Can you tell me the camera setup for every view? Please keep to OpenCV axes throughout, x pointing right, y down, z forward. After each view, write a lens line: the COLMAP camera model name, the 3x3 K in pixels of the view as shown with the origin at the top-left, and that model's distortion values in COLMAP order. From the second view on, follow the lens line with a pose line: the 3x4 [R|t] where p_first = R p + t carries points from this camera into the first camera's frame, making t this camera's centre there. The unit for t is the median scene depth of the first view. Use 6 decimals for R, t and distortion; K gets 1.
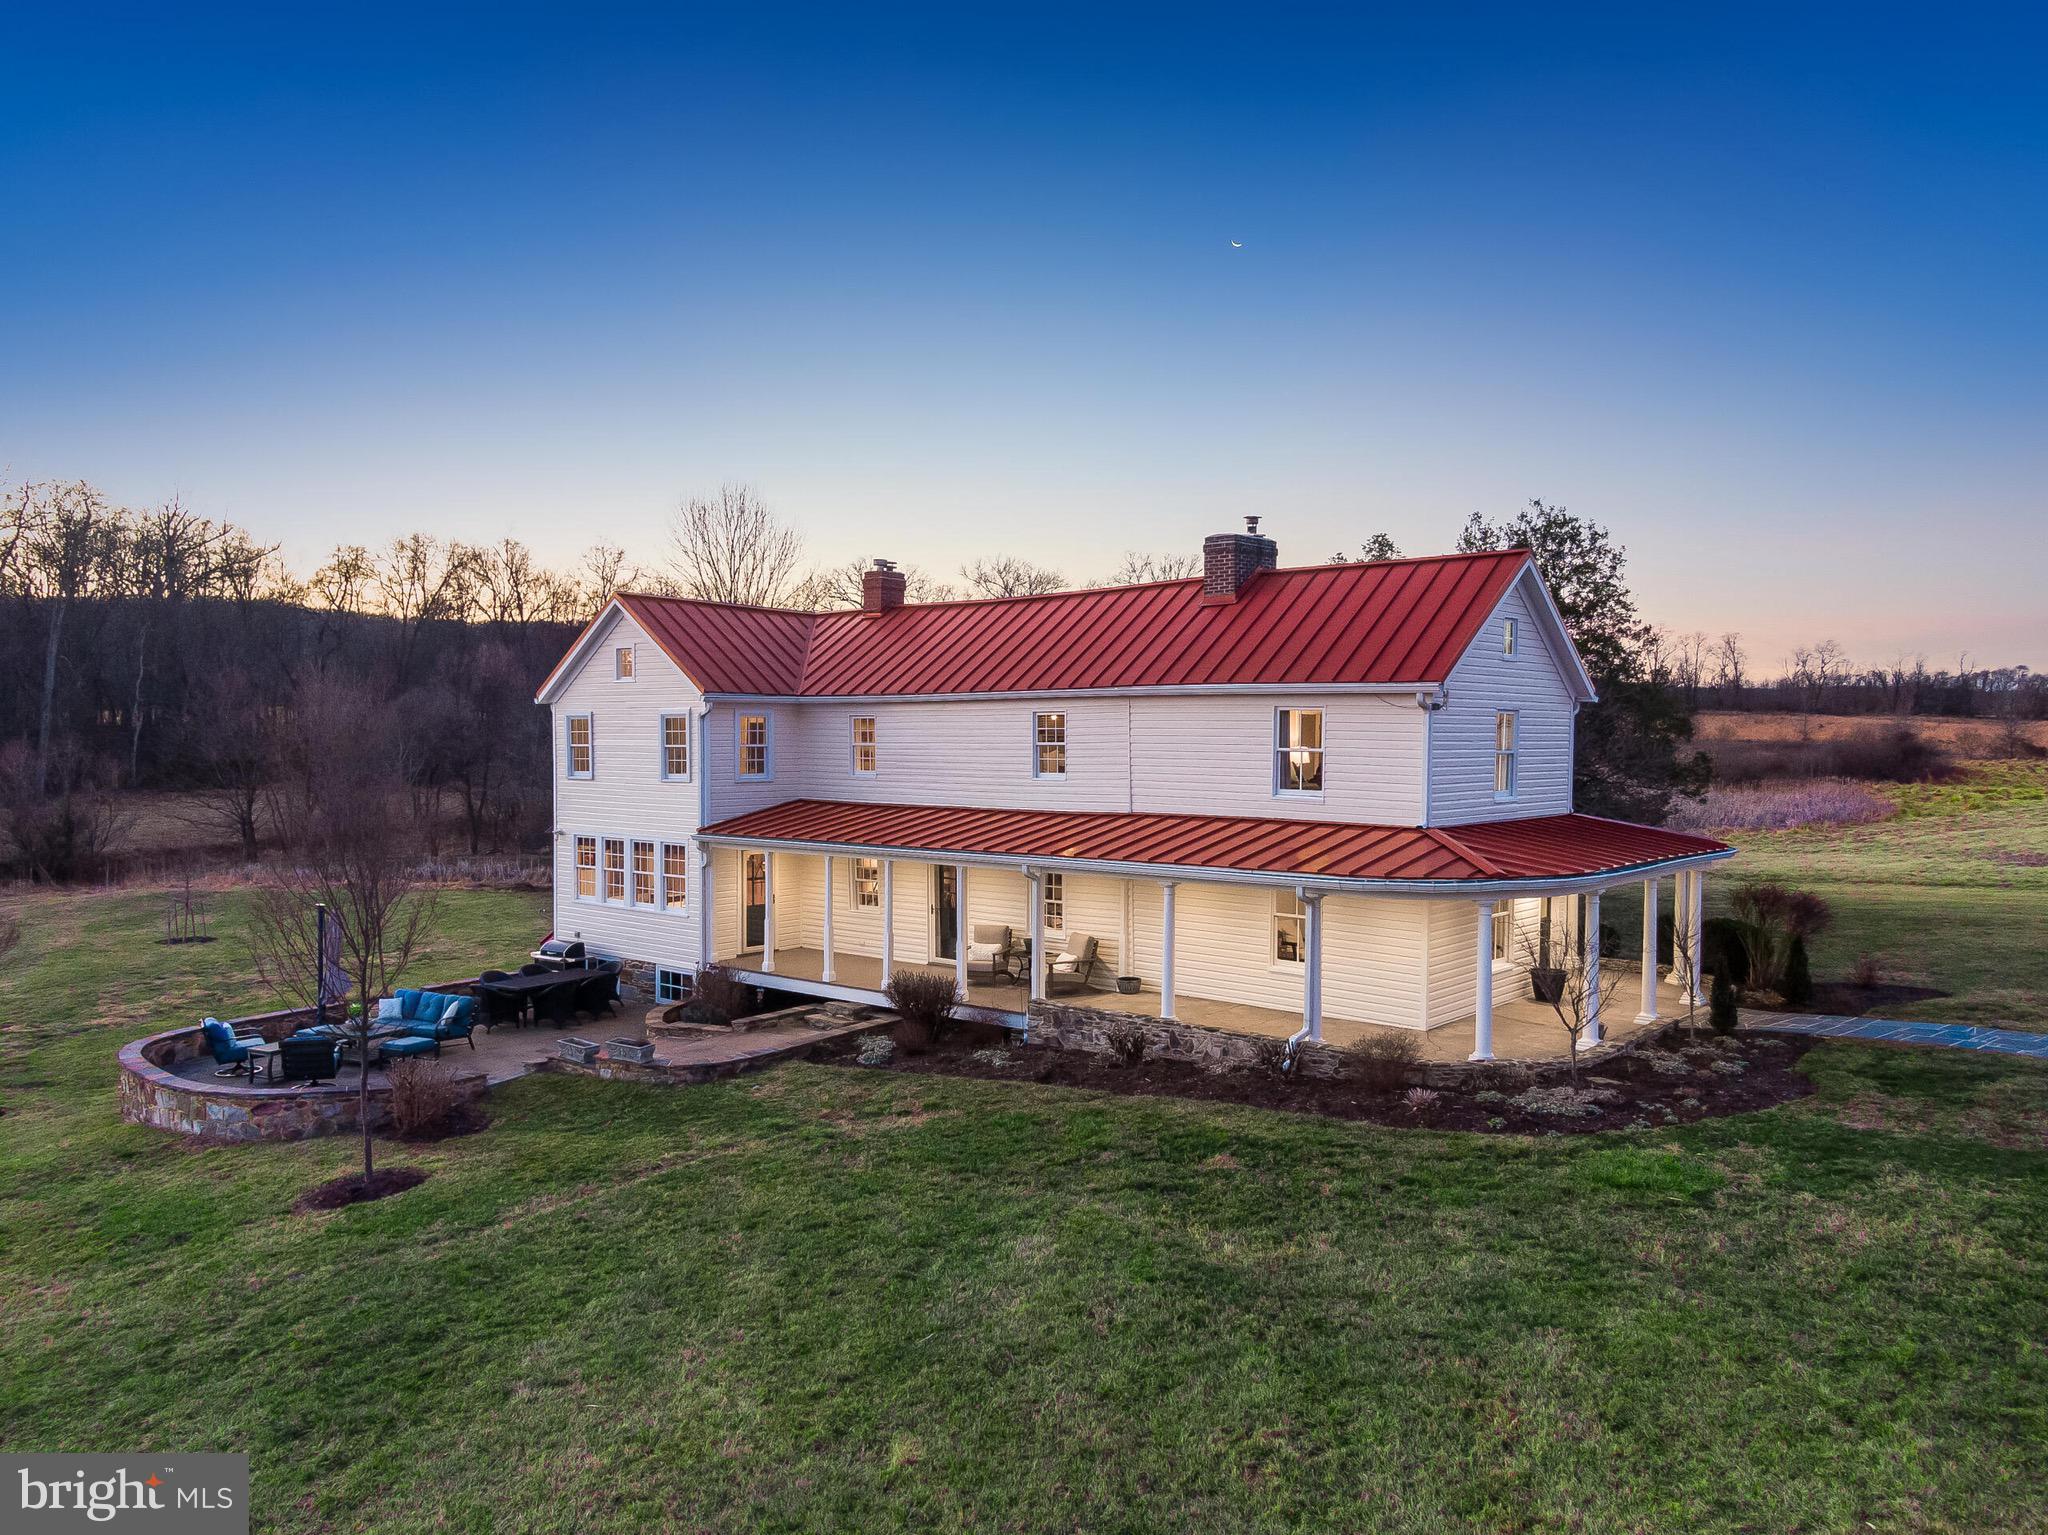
lens RADIAL K [[1473.0, 0, 1033.7], [0, 1473.0, 761.1], [0, 0, 1]] dist [0.010491, -0.021983]
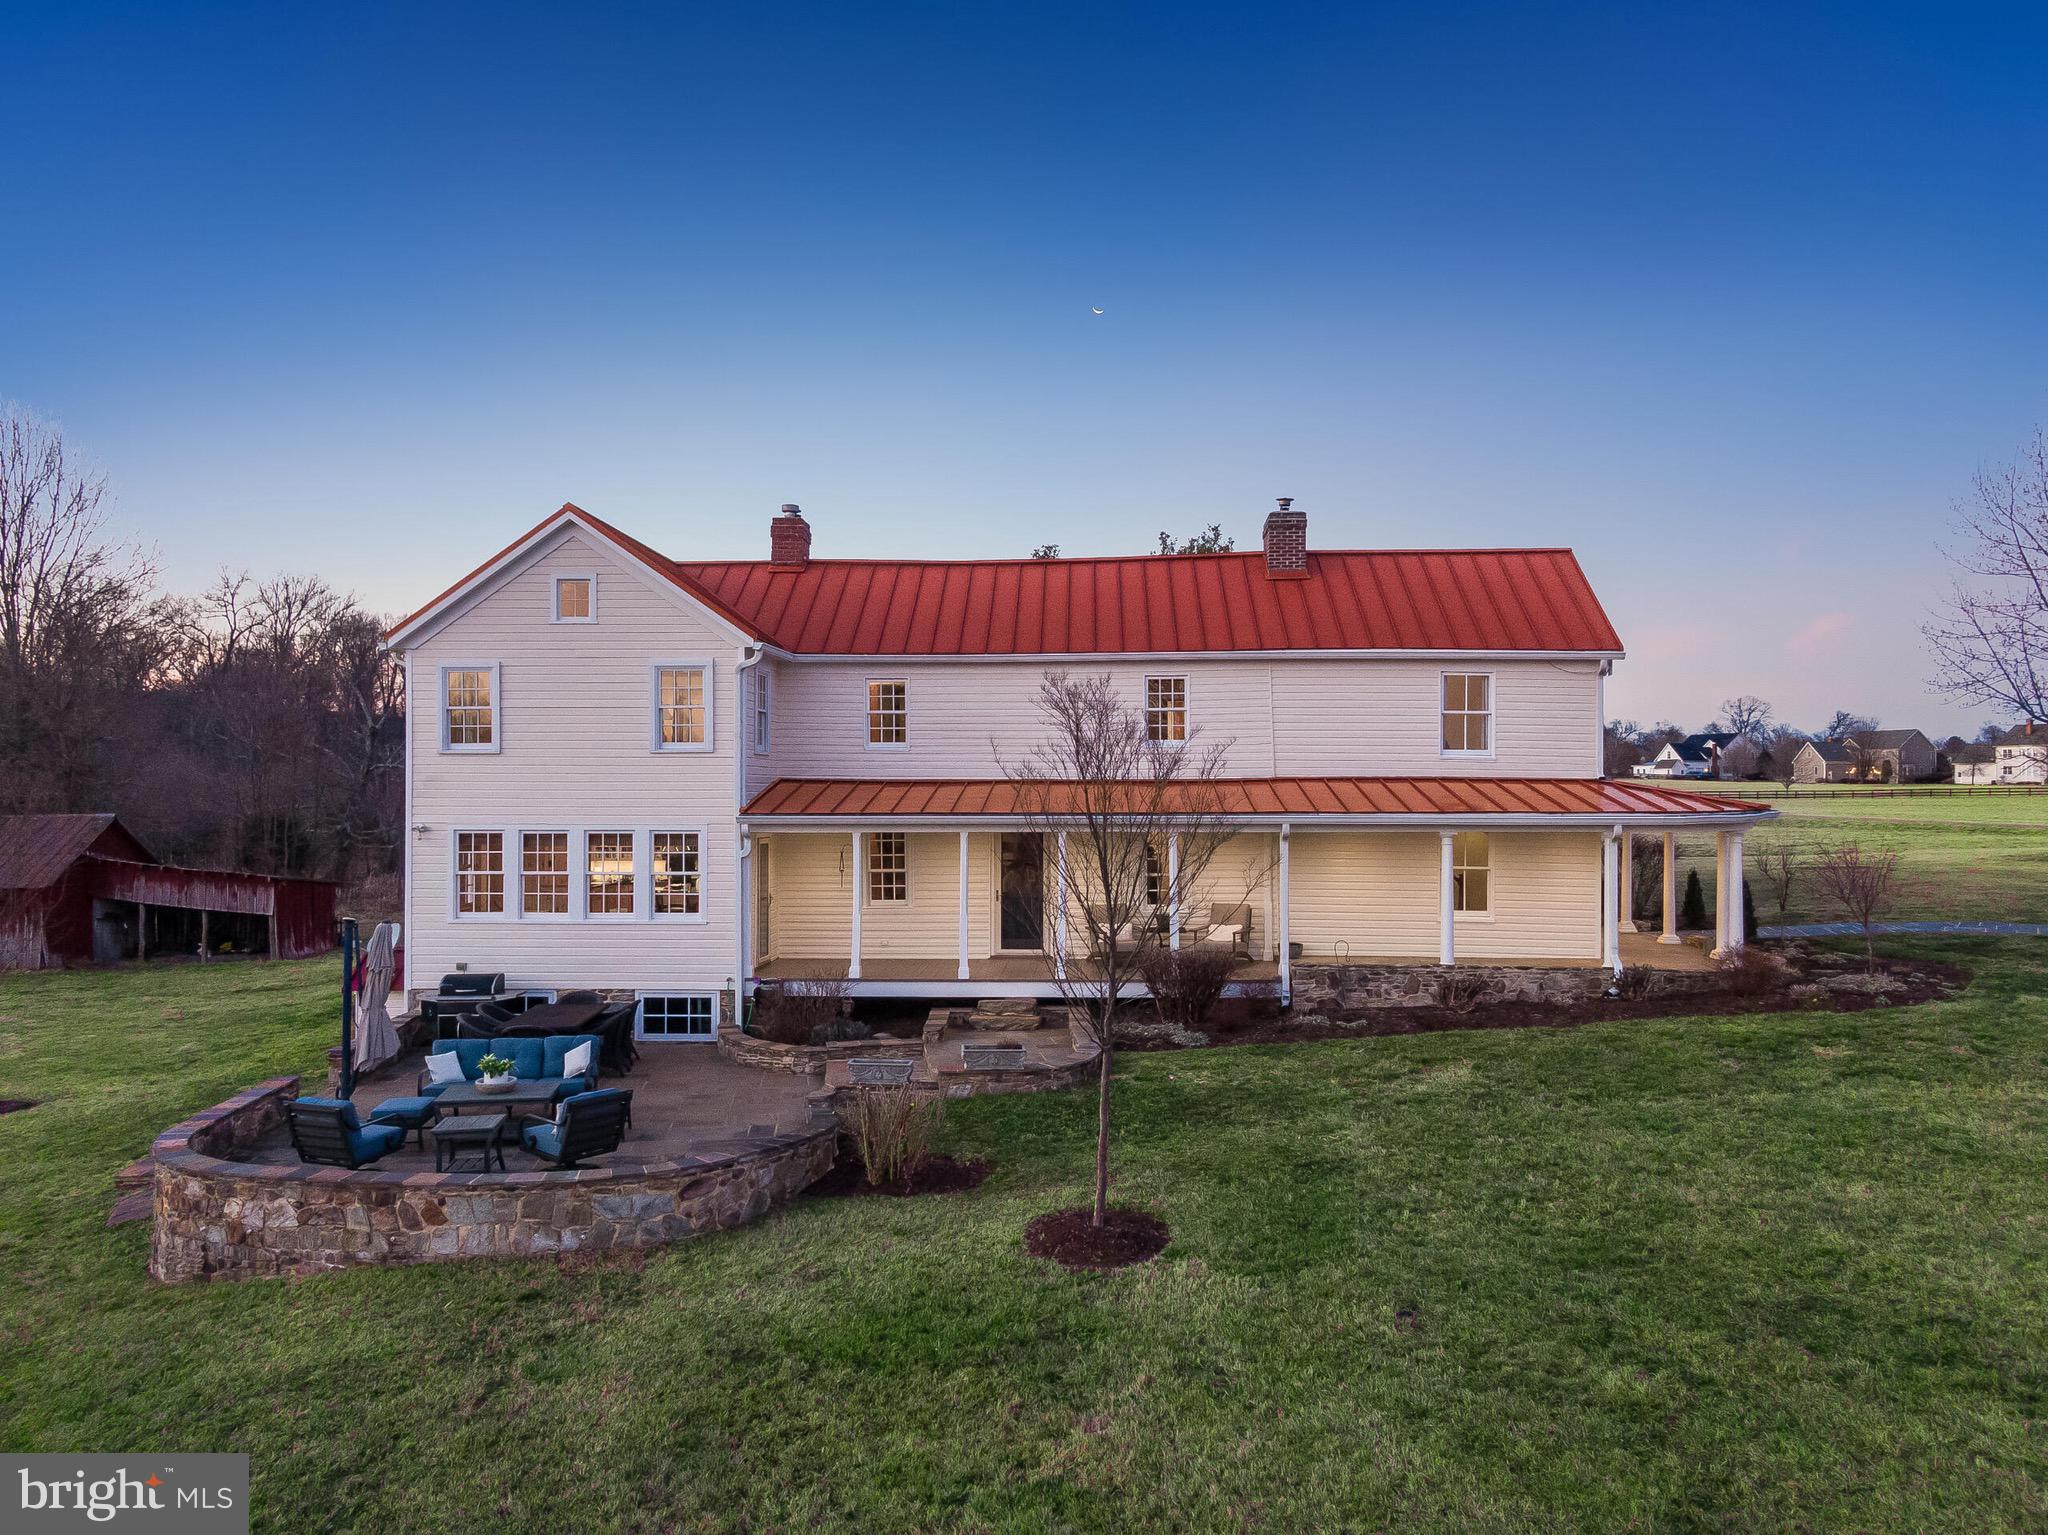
lens RADIAL K [[1473.0, 0, 1036.6], [0, 1473.0, 779.4], [0, 0, 1]] dist [0.010491, -0.021983]
pose [[0.798275, 0.003387, 0.602284, -0.626638], [0.012485, 0.999676, -0.022169, 0.053798], [-0.602164, 0.025216, 0.797974, 0.293099]]
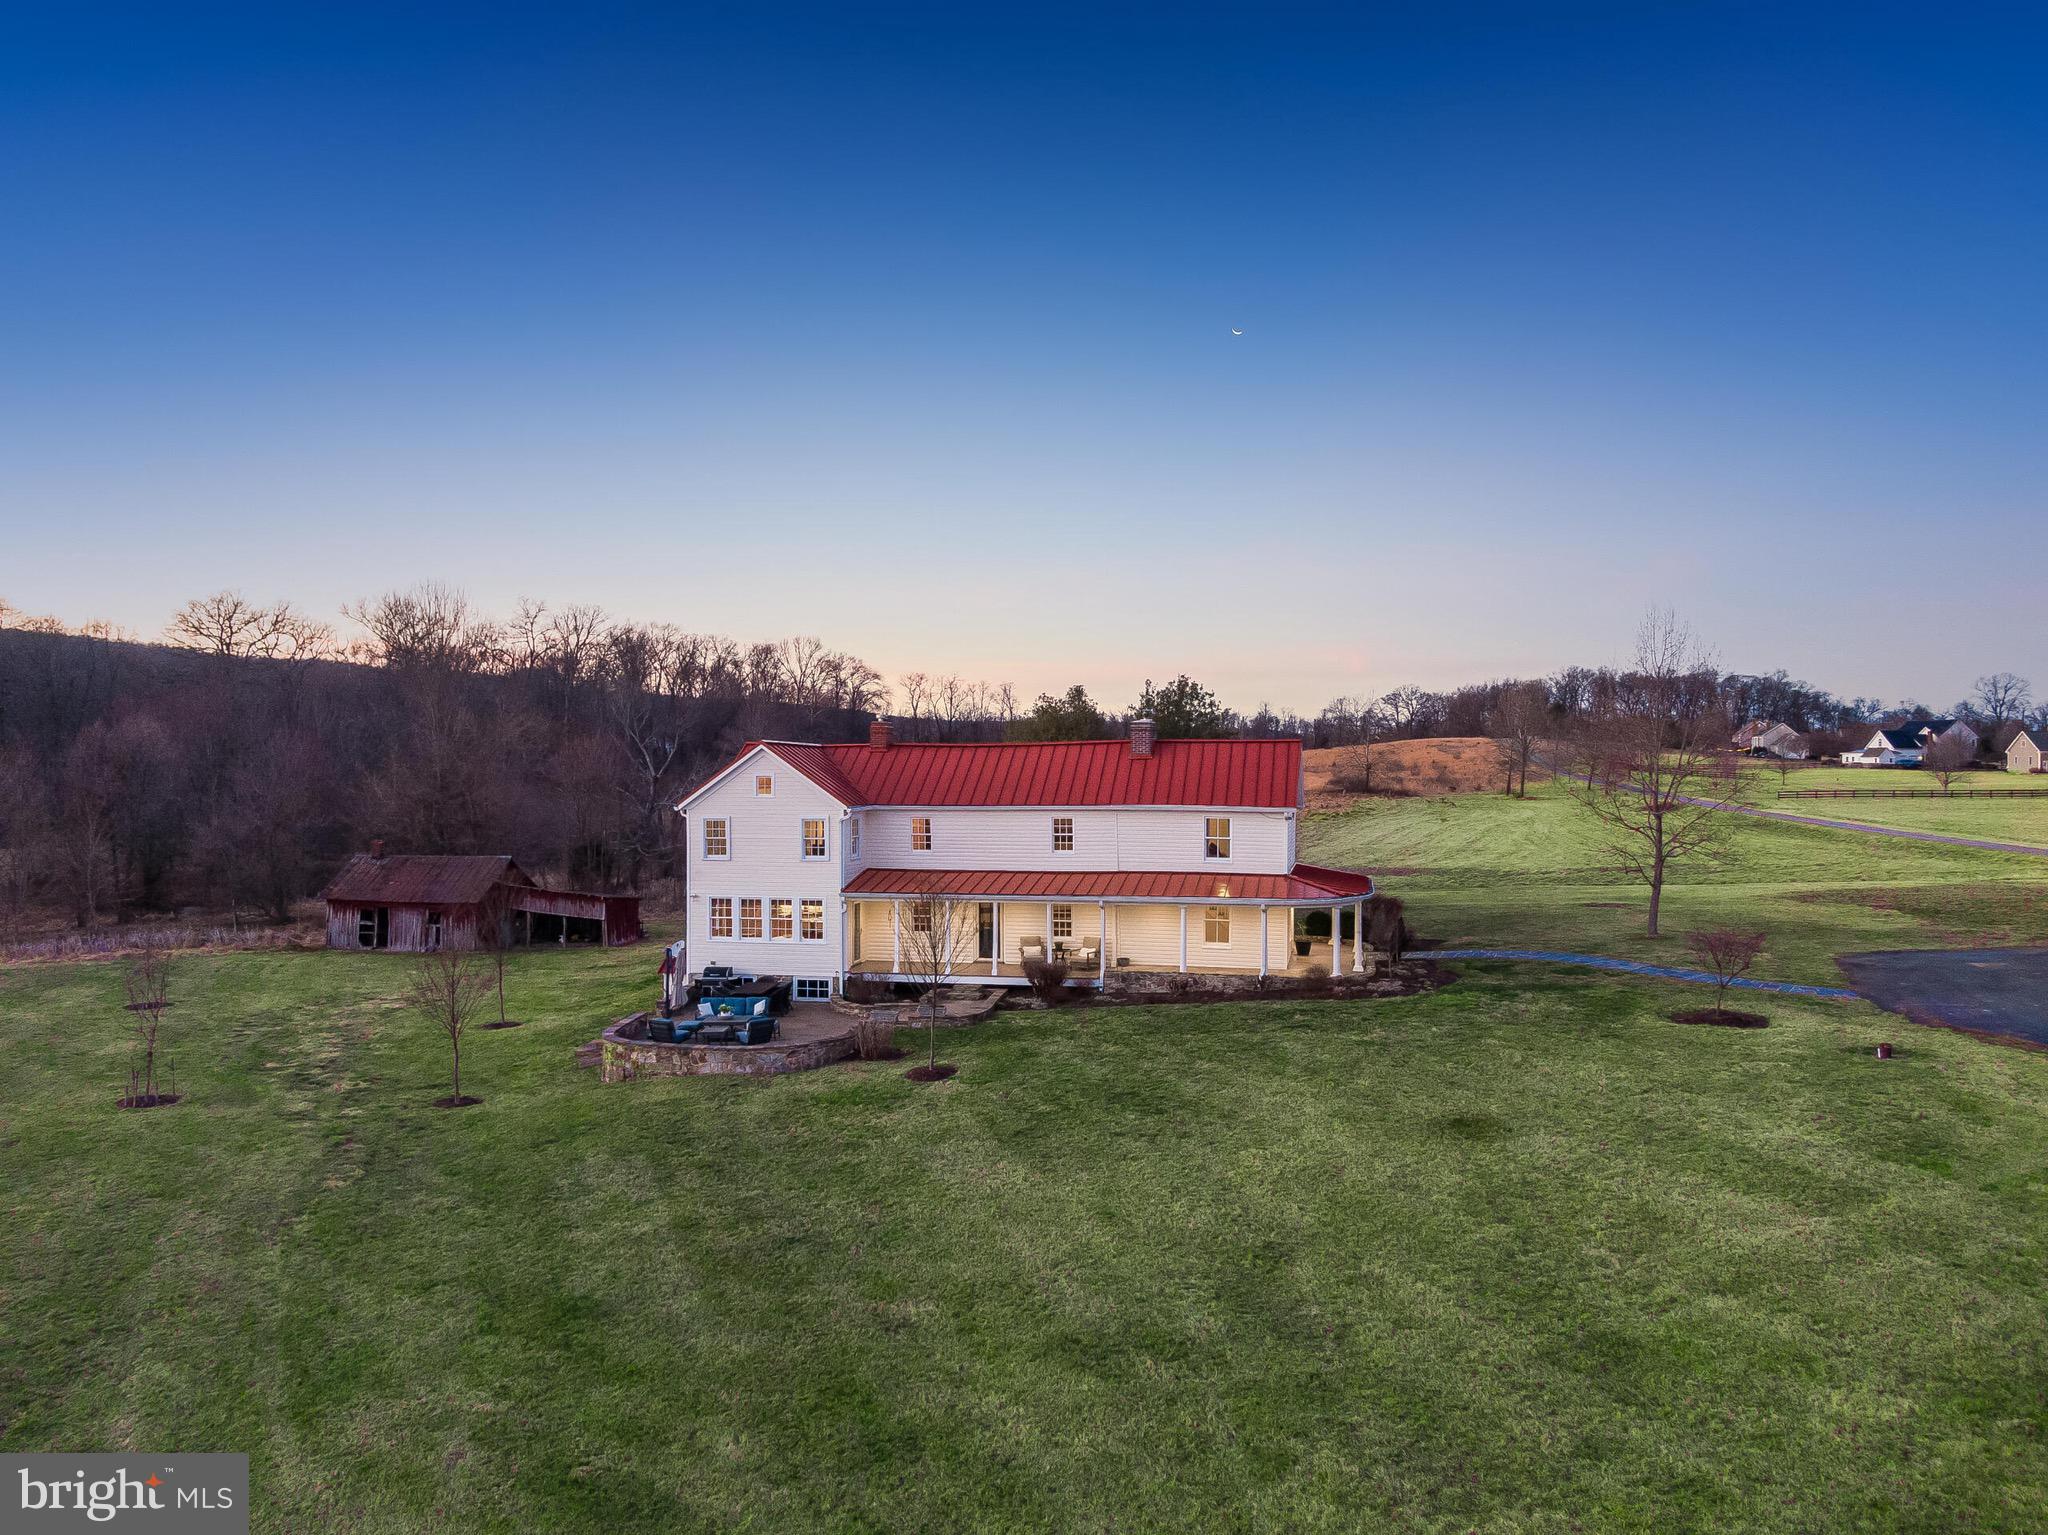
lens RADIAL K [[1473.0, 0, 1035.8], [0, 1473.0, 762.9], [0, 0, 1]] dist [0.010491, -0.021983]
pose [[0.883431, -0.002071, 0.468556, -0.869645], [0.011179, 0.999799, -0.016659, -0.069894], [-0.468427, 0.019955, 0.883277, -0.592859]]
